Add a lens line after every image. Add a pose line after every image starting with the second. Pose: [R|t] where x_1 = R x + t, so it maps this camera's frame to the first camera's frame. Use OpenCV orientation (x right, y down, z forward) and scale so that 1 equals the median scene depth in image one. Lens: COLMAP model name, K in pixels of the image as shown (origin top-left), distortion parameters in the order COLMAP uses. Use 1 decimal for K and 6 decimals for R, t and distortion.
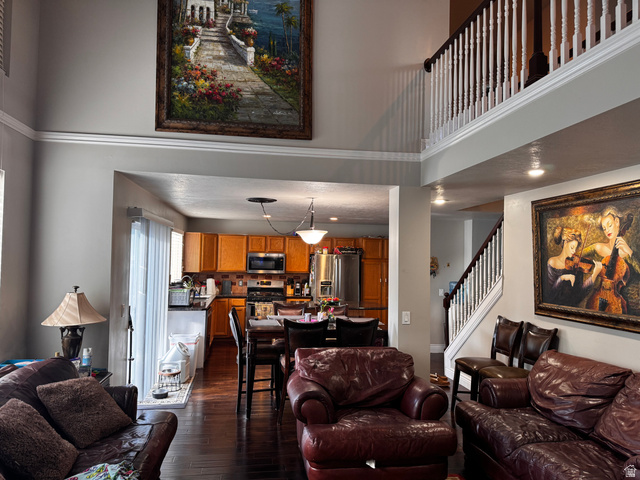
lens RADIAL K [[445.0, 0, 324.2], [0, 445.0, 242.4], [0, 0, 1]] dist [0.040134, -0.052600]
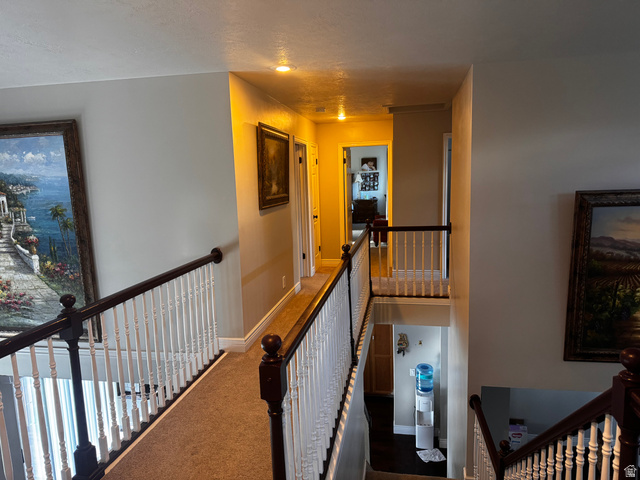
lens RADIAL K [[445.0, 0, 324.2], [0, 445.0, 242.4], [0, 0, 1]] dist [0.040134, -0.052600]
pose [[0.941759, 0.004835, -0.336254, 0.770242], [0.055916, 0.983726, 0.170753, -0.597501], [0.331607, -0.179610, 0.926162, 0.302074]]
